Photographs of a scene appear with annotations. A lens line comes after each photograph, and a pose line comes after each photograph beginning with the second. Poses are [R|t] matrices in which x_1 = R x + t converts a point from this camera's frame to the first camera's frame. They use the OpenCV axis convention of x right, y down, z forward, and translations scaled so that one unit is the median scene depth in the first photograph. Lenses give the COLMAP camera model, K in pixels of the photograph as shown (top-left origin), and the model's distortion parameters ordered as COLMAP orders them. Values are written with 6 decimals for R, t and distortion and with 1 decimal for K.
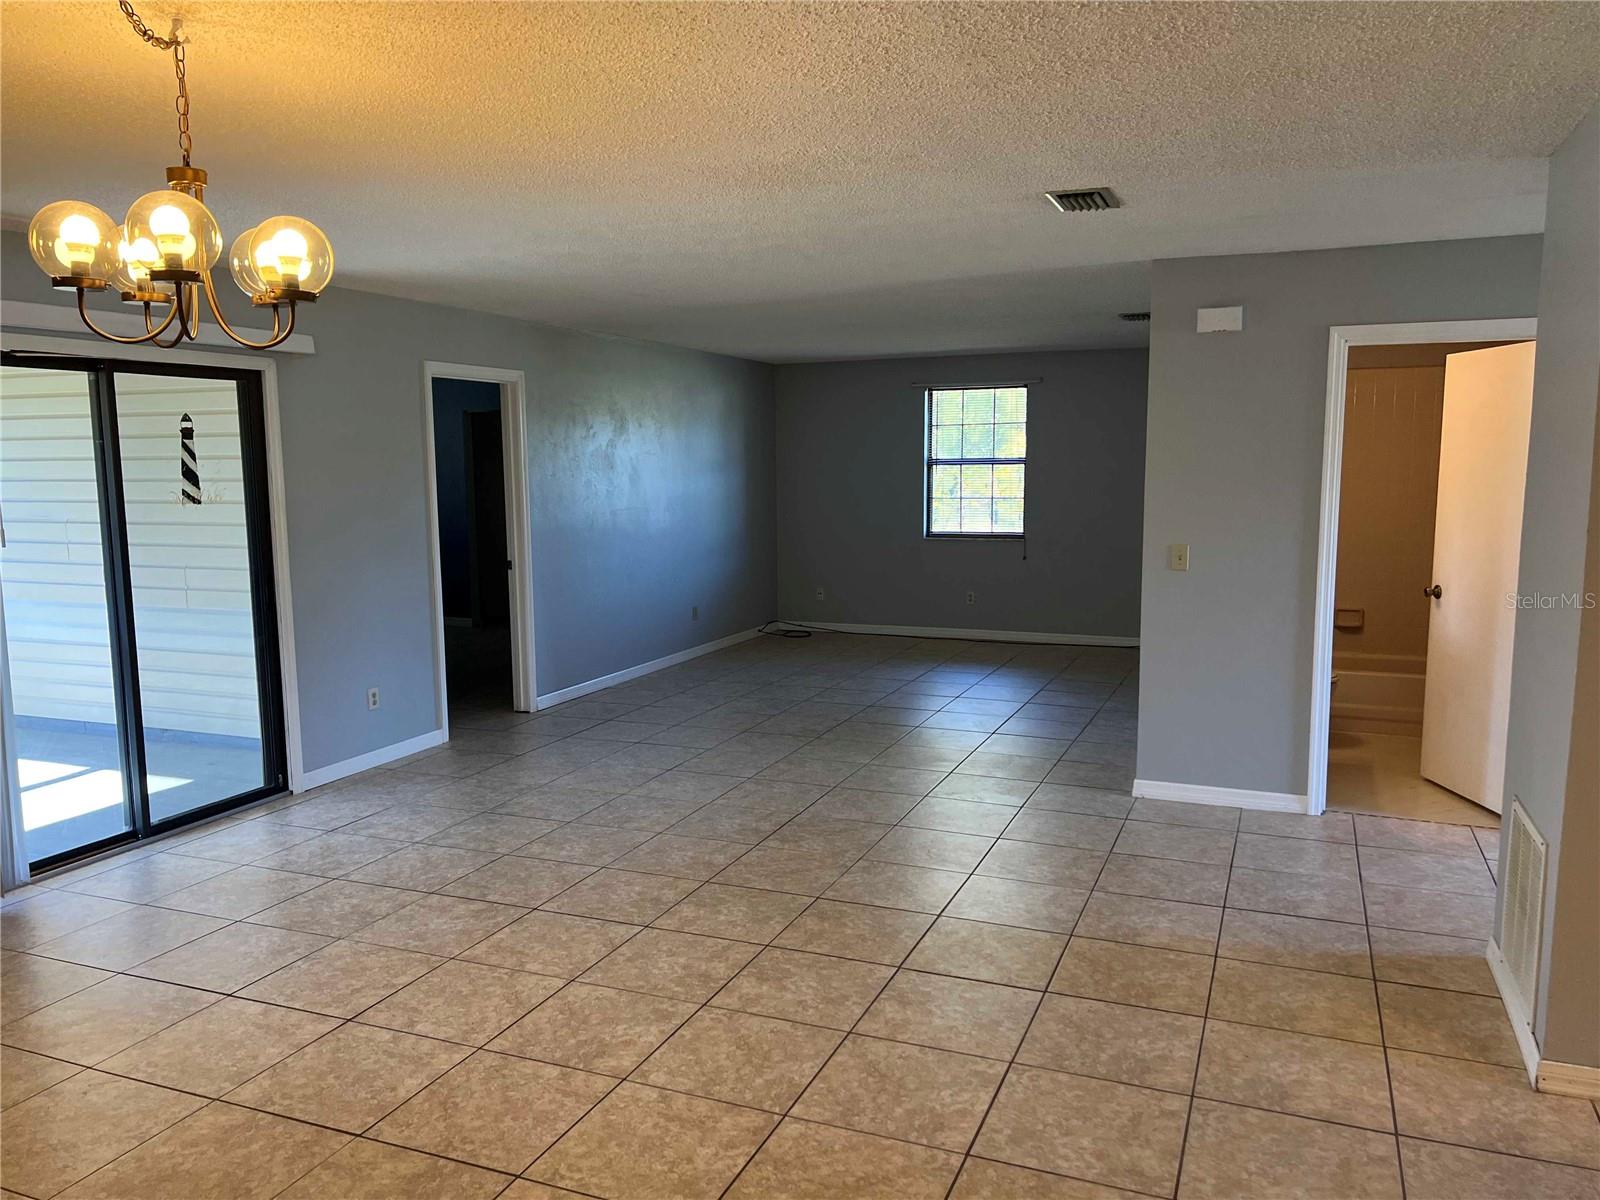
lens RADIAL K [[1183.1, 0, 800.0], [0, 1183.1, 600.0], [0, 0, 1]] dist [0.059061, -0.062597]
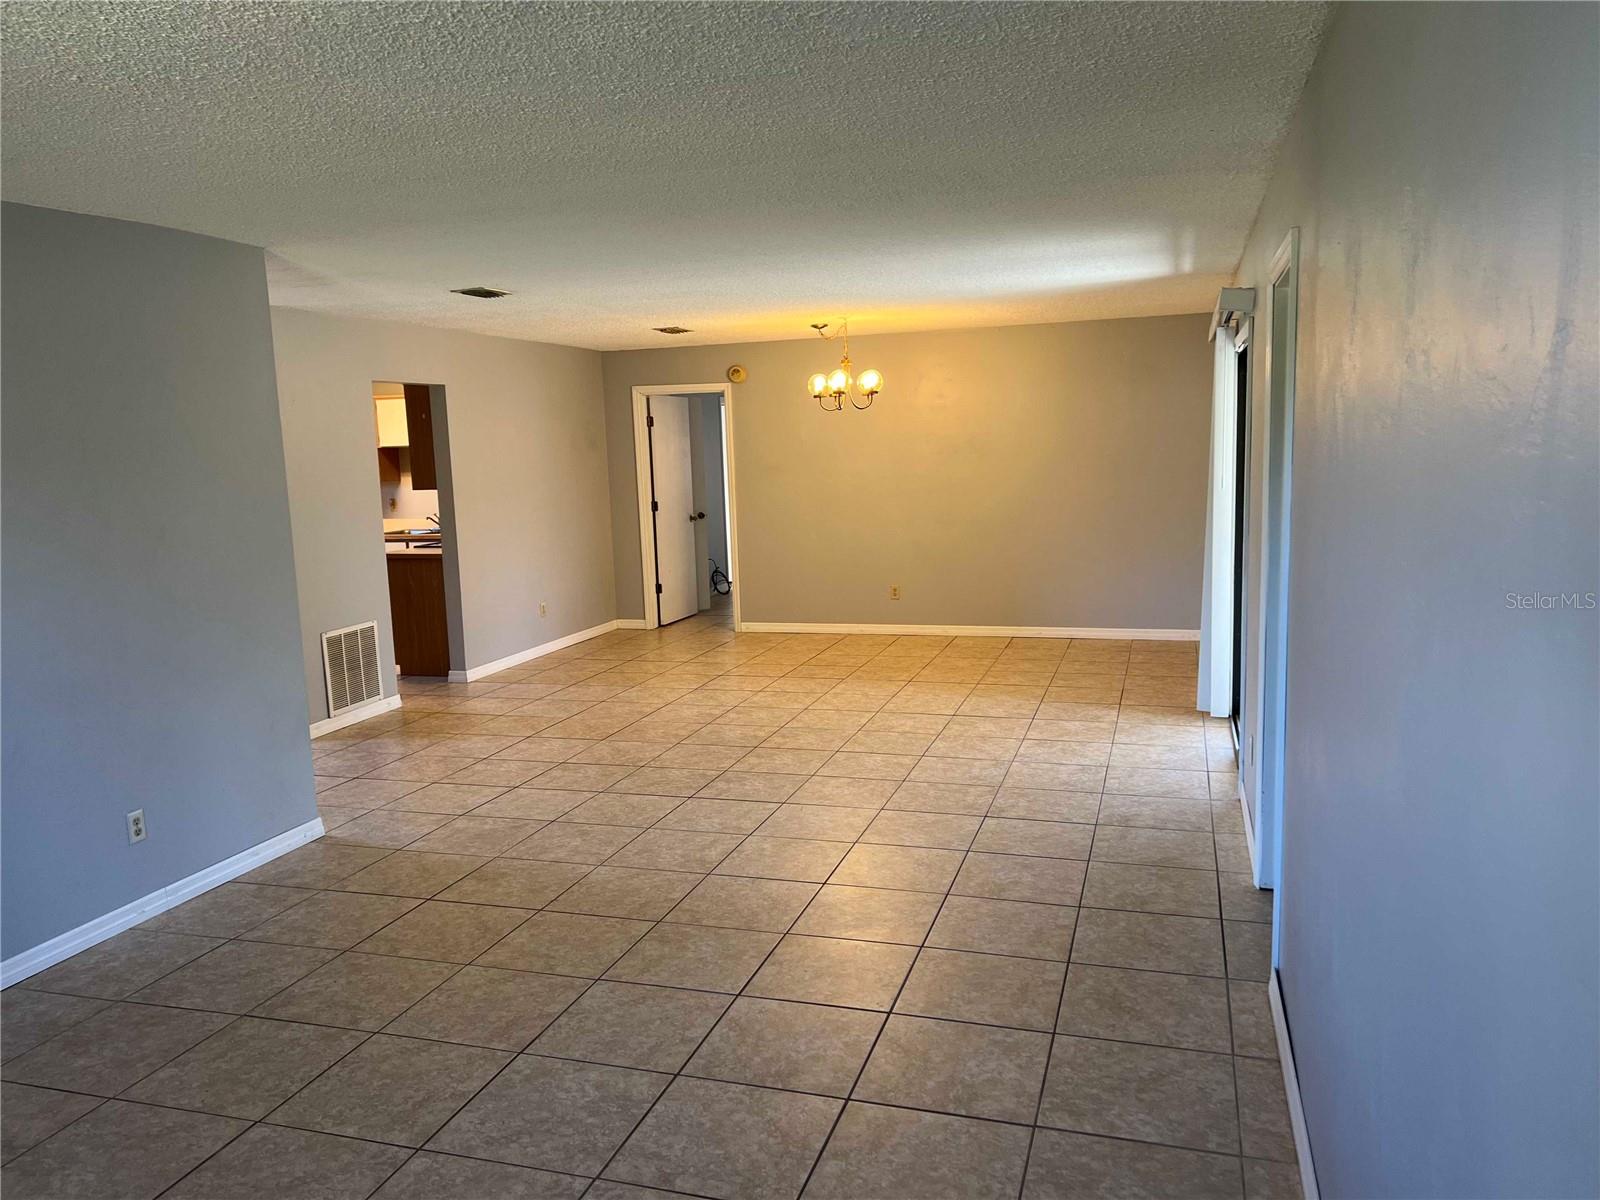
lens RADIAL K [[1183.1, 0, 800.0], [0, 1183.1, 600.0], [0, 0, 1]] dist [0.059061, -0.062597]
pose [[-0.995151, 0.050341, -0.084501, -0.018419], [0.027428, 0.967052, 0.253098, -0.262189], [0.094458, 0.249553, -0.963743, 2.112344]]
